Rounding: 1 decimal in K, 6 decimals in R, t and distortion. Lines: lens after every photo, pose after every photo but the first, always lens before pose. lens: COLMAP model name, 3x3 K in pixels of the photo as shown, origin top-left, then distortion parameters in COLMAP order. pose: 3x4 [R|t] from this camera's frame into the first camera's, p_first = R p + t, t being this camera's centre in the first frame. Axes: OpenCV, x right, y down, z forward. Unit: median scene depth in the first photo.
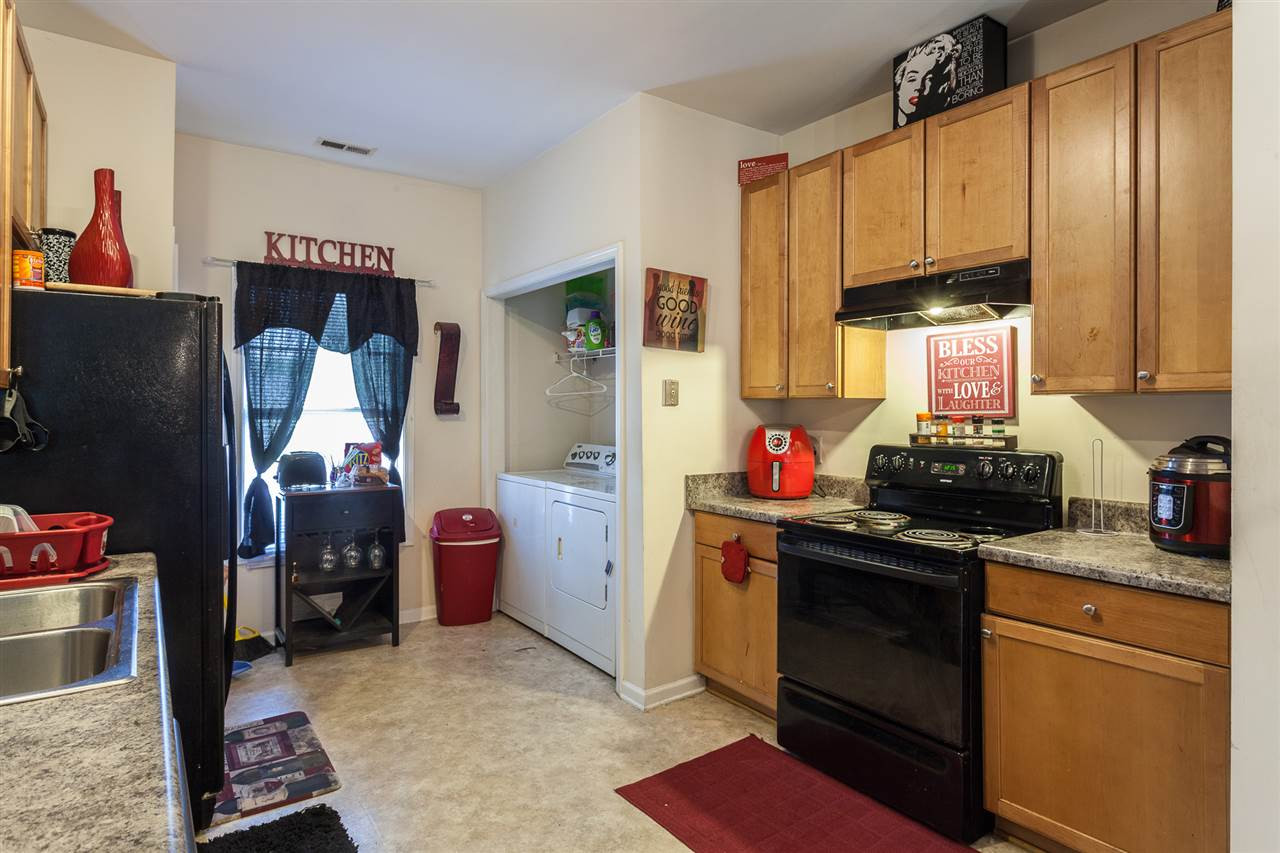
lens RADIAL K [[706.8, 0, 628.4], [0, 706.8, 411.3], [0, 0, 1]] dist [0.001055, 0.001523]
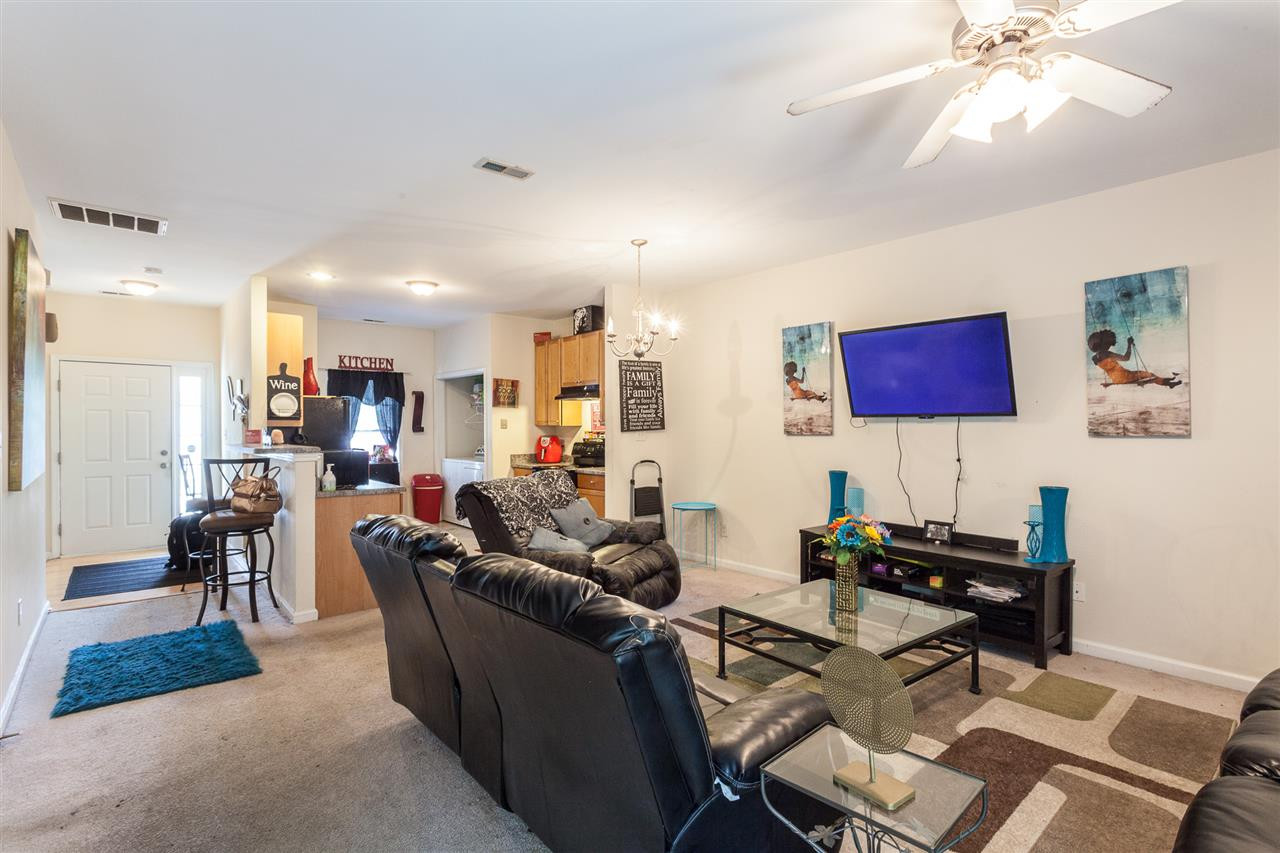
lens RADIAL K [[619.3, 0, 640.0], [0, 619.3, 426.5], [0, 0, 1]] dist [0.003736, 0.000433]
pose [[0.995514, -0.005106, 0.094471, 0.291807], [0.005217, 0.999986, -0.000923, -0.008723], [-0.094465, 0.001412, 0.995527, -1.154249]]
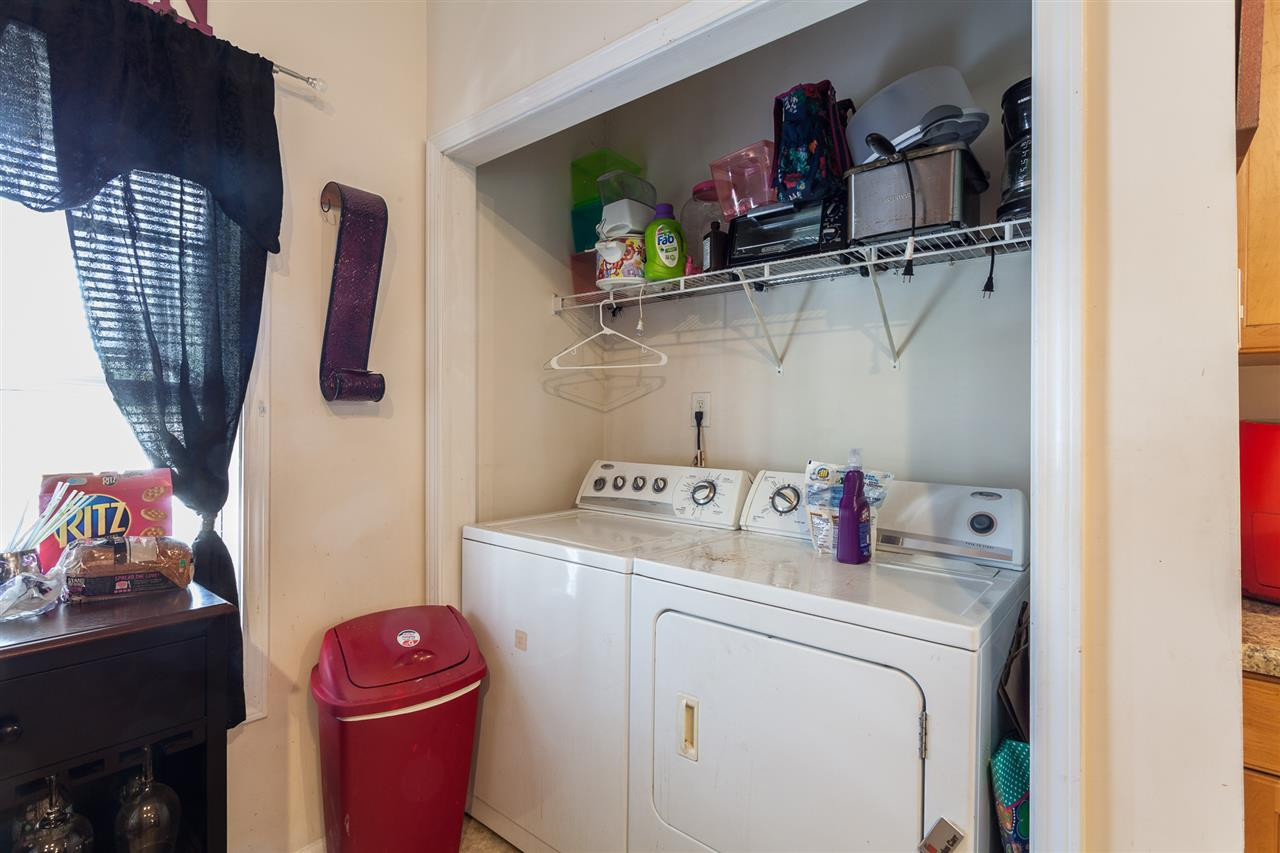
lens RADIAL K [[619.3, 0, 640.0], [0, 619.3, 426.5], [0, 0, 1]] dist [0.003736, 0.000433]
pose [[0.960579, 0.003169, 0.277989, -0.218451], [-0.005026, 0.999970, 0.005968, 0.019546], [-0.277961, -0.007130, 0.960566, 0.661481]]
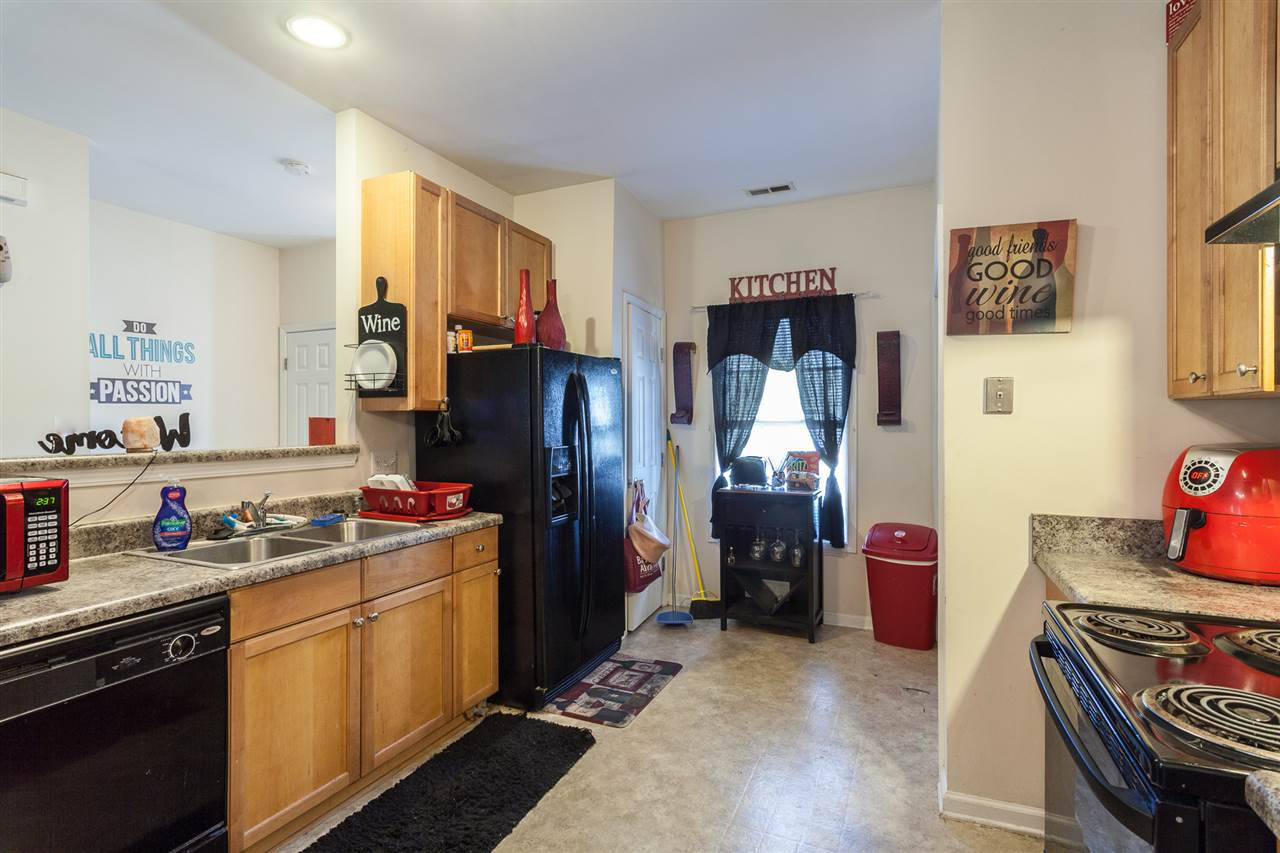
lens RADIAL K [[619.3, 0, 640.0], [0, 619.3, 426.5], [0, 0, 1]] dist [0.003736, 0.000433]
pose [[0.509677, 0.002561, -0.860362, 0.343234], [0.002762, 0.999986, 0.004613, 0.001093], [0.860362, -0.004728, 0.509662, 0.305273]]
